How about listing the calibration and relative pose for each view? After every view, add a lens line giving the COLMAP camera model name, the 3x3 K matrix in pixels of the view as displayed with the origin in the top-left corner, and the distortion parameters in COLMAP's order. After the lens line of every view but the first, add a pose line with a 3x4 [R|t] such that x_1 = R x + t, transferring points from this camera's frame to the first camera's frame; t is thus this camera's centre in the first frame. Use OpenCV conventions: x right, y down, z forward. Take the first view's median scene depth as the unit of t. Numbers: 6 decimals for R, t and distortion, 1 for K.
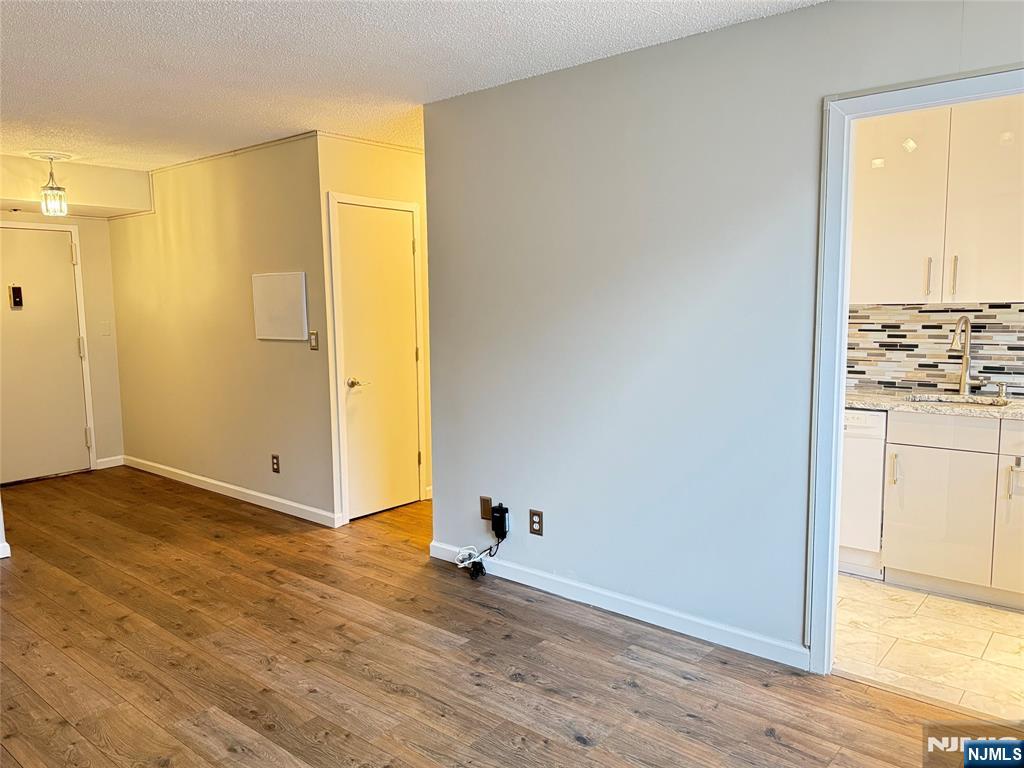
lens RADIAL K [[752.1, 0, 514.9], [0, 752.1, 389.8], [0, 0, 1]] dist [0.064459, -0.081492]
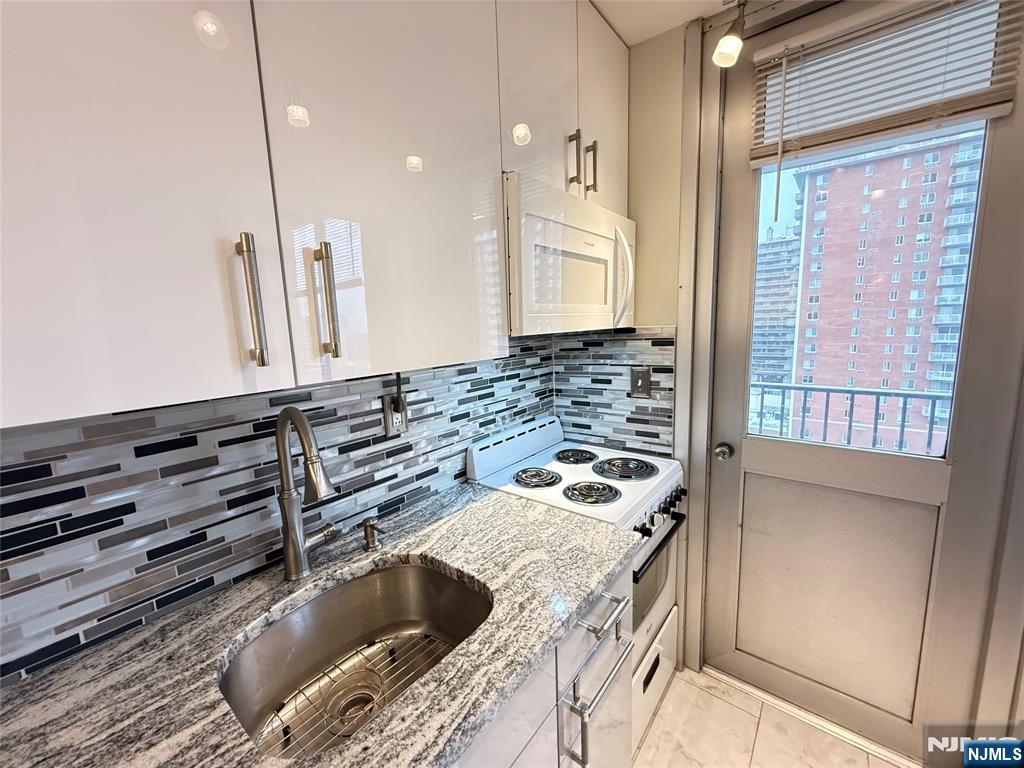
lens RADIAL K [[407.1, 0, 513.5], [0, 407.1, 380.3], [0, 0, 1]] dist [-0.004061, 0.001235]
pose [[-0.029504, -0.121991, 0.992093, 0.358195], [0.150422, 0.980680, 0.125061, -0.116208], [-0.988182, 0.152922, -0.010583, 0.850395]]
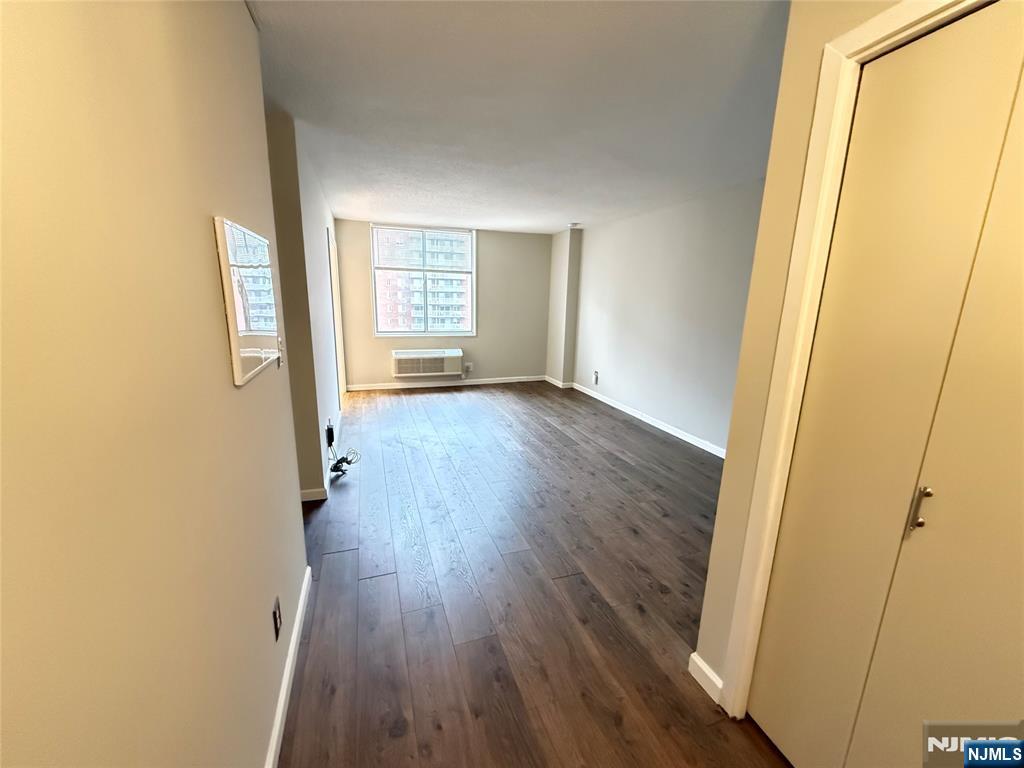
lens RADIAL K [[407.1, 0, 516.8], [0, 407.1, 382.1], [0, 0, 1]] dist [-0.004061, 0.001235]
pose [[-0.868840, -0.113182, 0.481981, -0.746931], [0.040451, 0.954035, 0.296953, -0.166116], [-0.493437, 0.277501, -0.824326, 1.450905]]
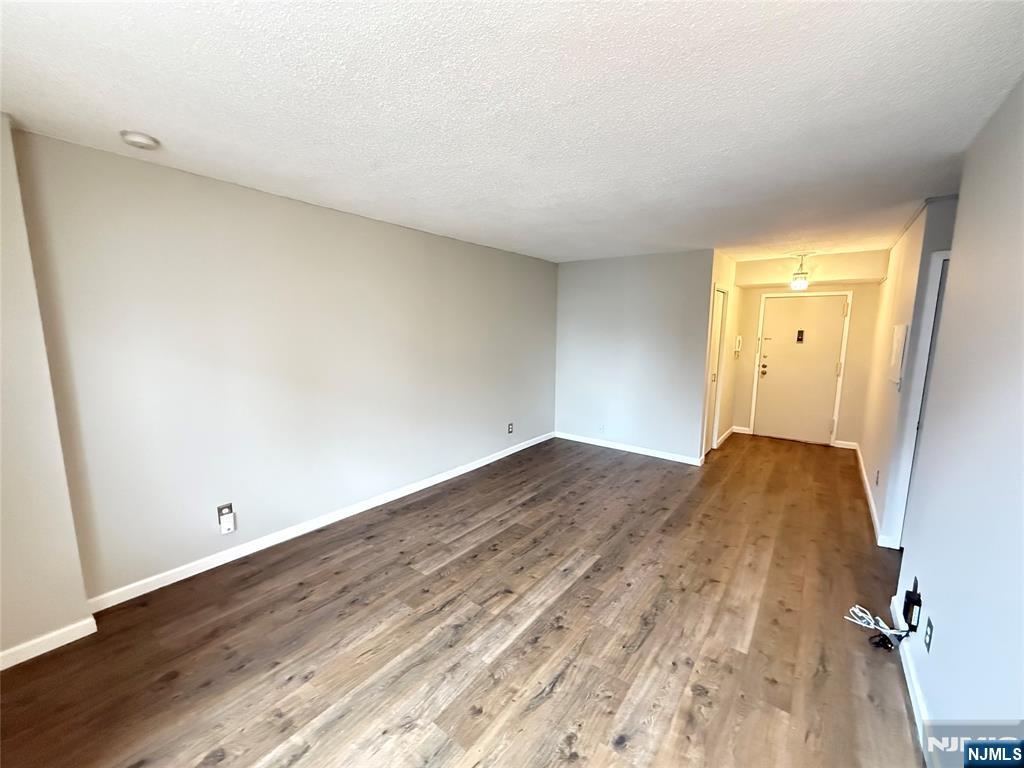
lens RADIAL K [[407.1, 0, 511.5], [0, 407.1, 385.6], [0, 0, 1]] dist [-0.004061, 0.001235]
pose [[0.043409, 0.153404, -0.987210, 0.389424], [-0.125655, 0.981133, 0.146934, -0.097493], [0.991124, 0.117669, 0.061866, 0.454138]]
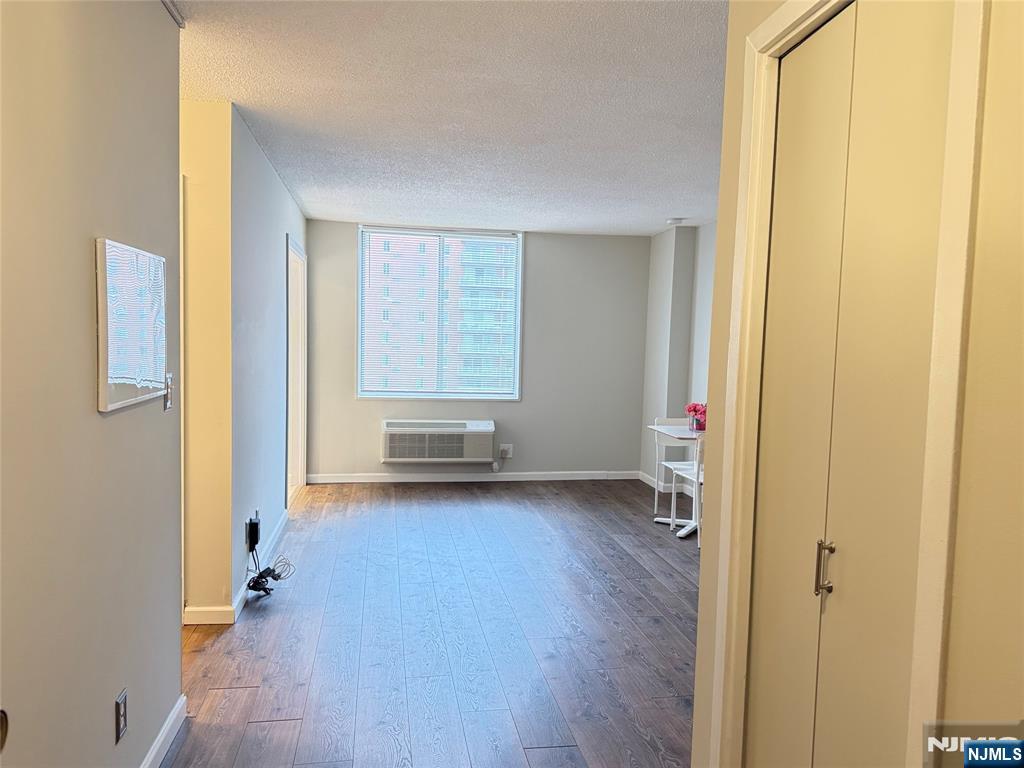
lens RADIAL K [[752.1, 0, 527.9], [0, 752.1, 385.7], [0, 0, 1]] dist [0.064459, -0.081492]
pose [[-0.777499, -0.051329, 0.626787, -0.957428], [0.051343, 0.988156, 0.144610, -0.161222], [-0.626785, 0.144615, -0.765654, 1.513677]]
